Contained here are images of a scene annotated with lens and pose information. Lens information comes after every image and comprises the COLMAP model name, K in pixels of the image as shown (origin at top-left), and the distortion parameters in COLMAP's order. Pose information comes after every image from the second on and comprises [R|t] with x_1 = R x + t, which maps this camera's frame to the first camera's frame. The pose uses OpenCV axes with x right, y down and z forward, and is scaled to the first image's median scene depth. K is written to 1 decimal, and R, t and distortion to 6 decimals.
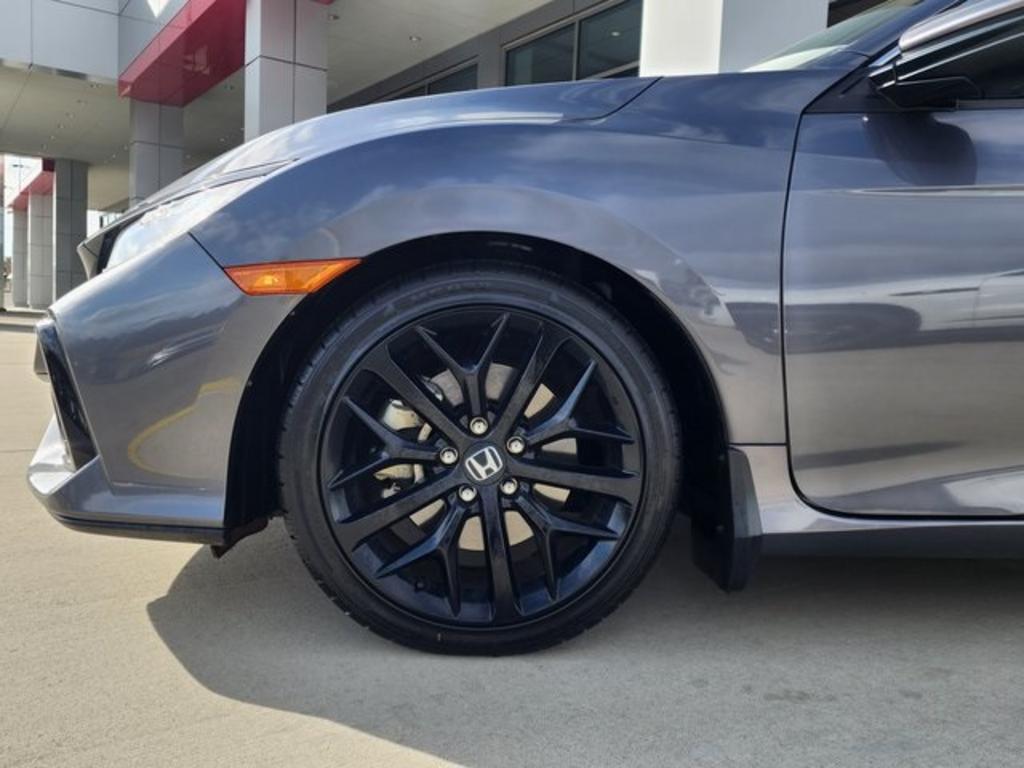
lens RADIAL K [[848.1, 0, 517.7], [0, 848.1, 366.8], [0, 0, 1]] dist [0.076049, -0.068819]
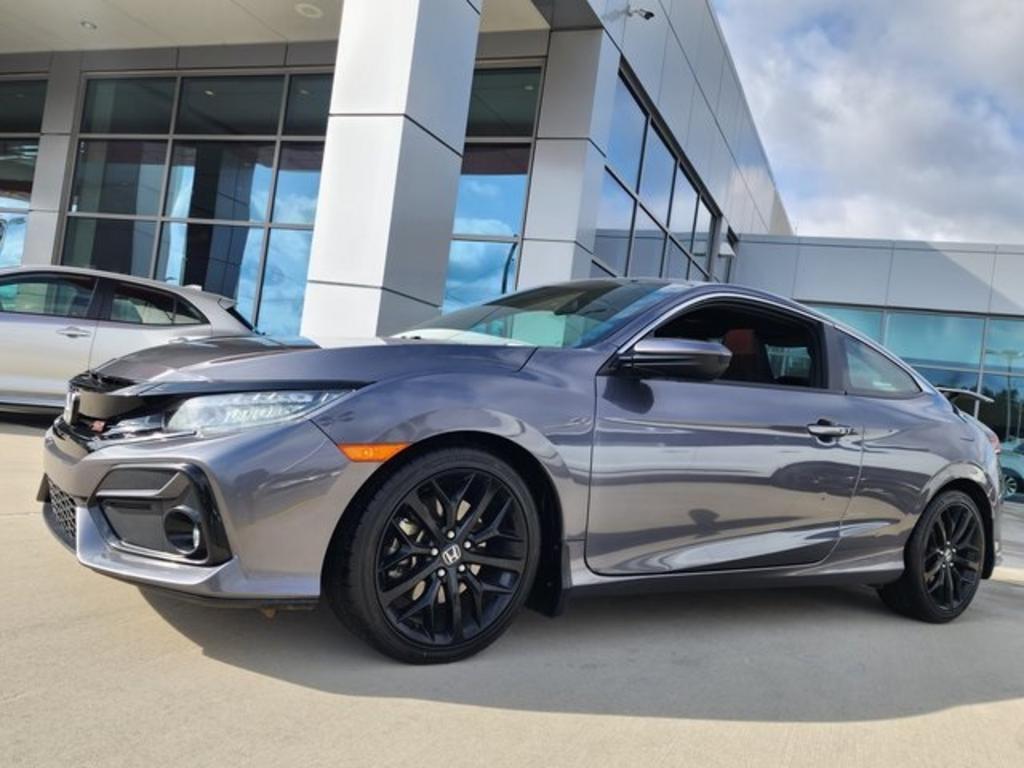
lens RADIAL K [[848.1, 0, 517.7], [0, 848.1, 366.8], [0, 0, 1]] dist [0.076049, -0.068819]
pose [[0.845721, 0.089074, 0.526138, -0.911368], [-0.062743, 0.995730, -0.067720, -0.170802], [-0.529923, 0.024260, 0.847698, -0.622965]]
